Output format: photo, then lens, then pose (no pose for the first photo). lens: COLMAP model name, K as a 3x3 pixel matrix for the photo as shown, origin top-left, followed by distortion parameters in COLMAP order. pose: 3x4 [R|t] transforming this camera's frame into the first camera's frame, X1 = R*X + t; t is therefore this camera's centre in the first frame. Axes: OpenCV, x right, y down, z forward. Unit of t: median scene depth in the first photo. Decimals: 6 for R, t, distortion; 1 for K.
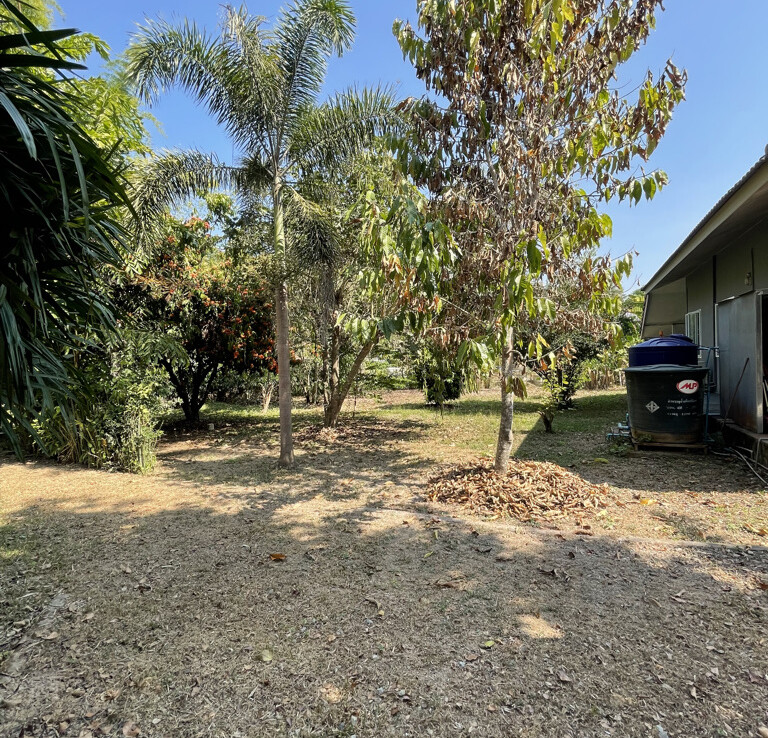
lens RADIAL K [[413.7, 0, 387.4], [0, 413.7, 371.5], [0, 0, 1]] dist [-0.001101, -0.001155]
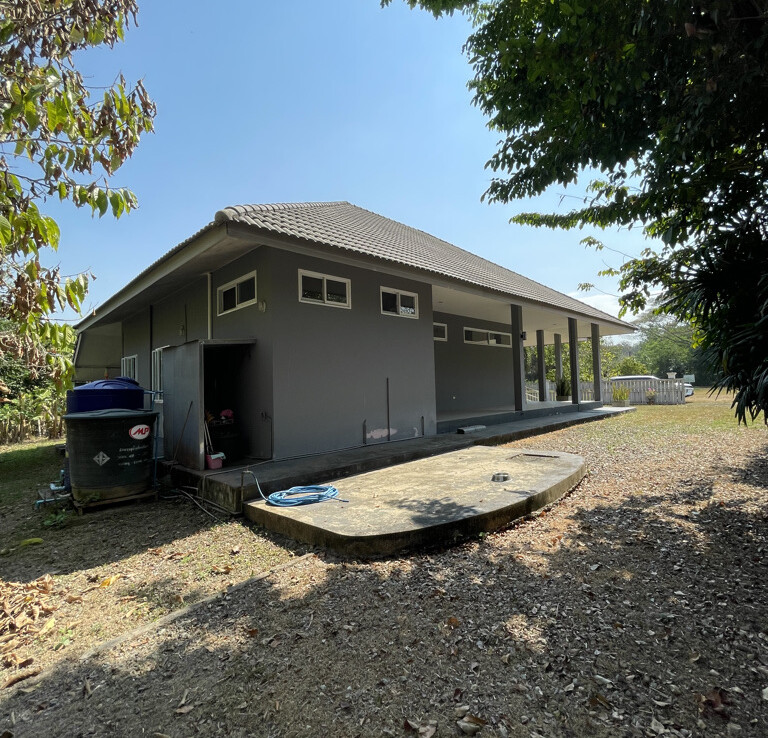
lens RADIAL K [[413.7, 0, 387.4], [0, 413.7, 371.5], [0, 0, 1]] dist [-0.001101, -0.001155]
pose [[0.343748, 0.061923, 0.937018, 0.034885], [0.041403, 0.995854, -0.081000, -0.001508], [-0.938149, 0.066639, 0.339759, 0.173591]]
